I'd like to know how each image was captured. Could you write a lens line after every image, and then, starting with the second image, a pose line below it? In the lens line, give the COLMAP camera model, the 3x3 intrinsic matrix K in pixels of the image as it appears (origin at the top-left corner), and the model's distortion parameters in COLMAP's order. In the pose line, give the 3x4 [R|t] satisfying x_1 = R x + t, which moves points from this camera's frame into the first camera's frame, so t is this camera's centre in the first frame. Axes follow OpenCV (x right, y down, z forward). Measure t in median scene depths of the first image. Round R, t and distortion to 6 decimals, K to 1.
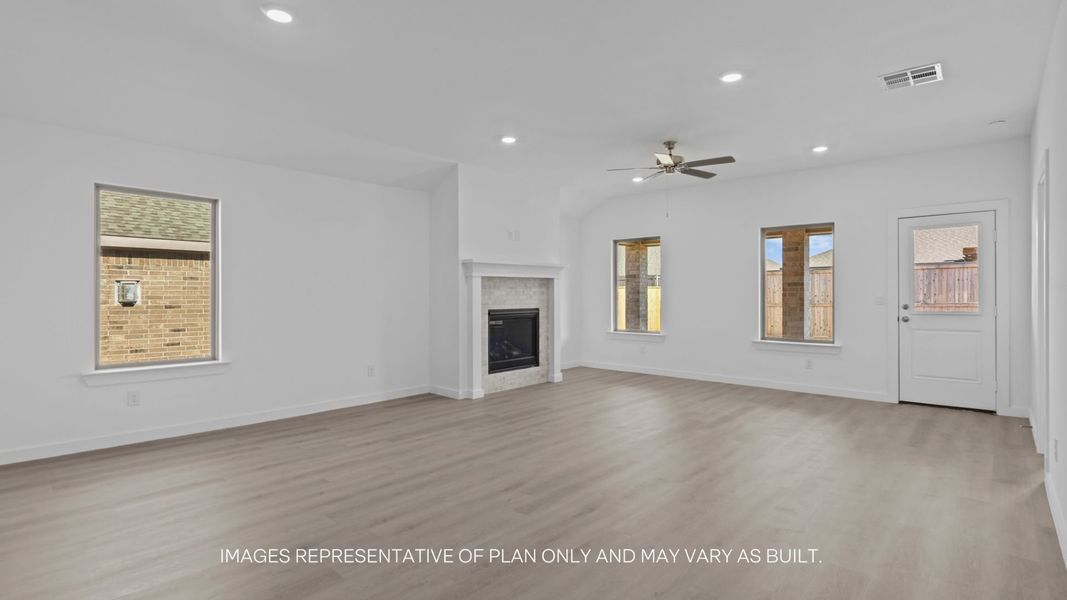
lens RADIAL K [[513.3, 0, 526.7], [0, 513.3, 298.8], [0, 0, 1]] dist [0.001064, 0.000172]
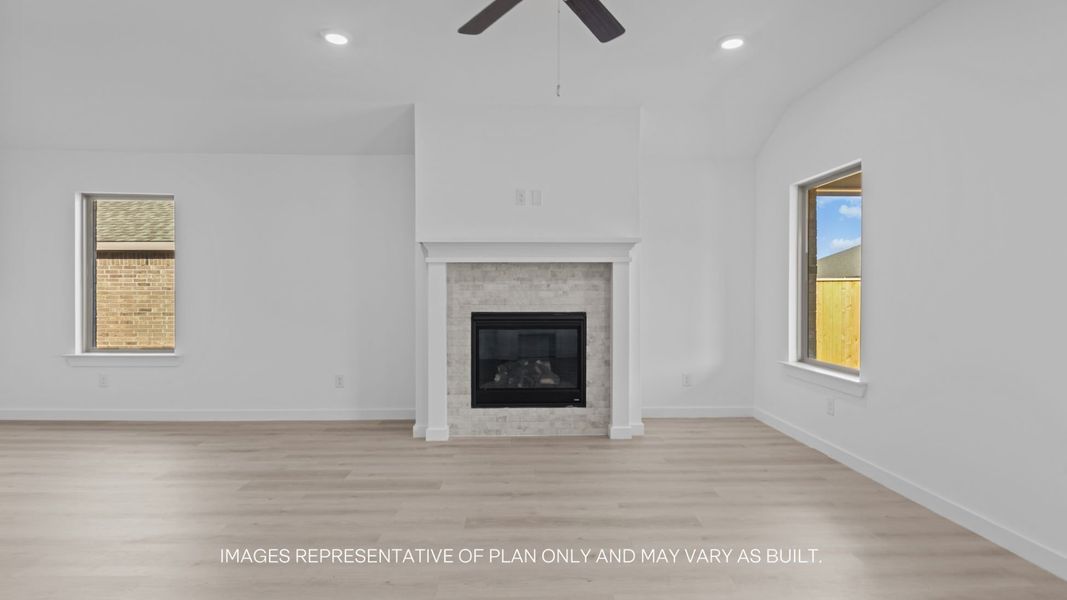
lens RADIAL K [[479.8, 0, 508.1], [0, 479.8, 300.2], [0, 0, 1]] dist [-0.001655, -0.000099]
pose [[0.687145, 0.001867, -0.726518, 0.395073], [-0.006315, 0.999974, -0.003404, 0.006768], [0.726493, 0.006927, 0.687139, 0.570327]]
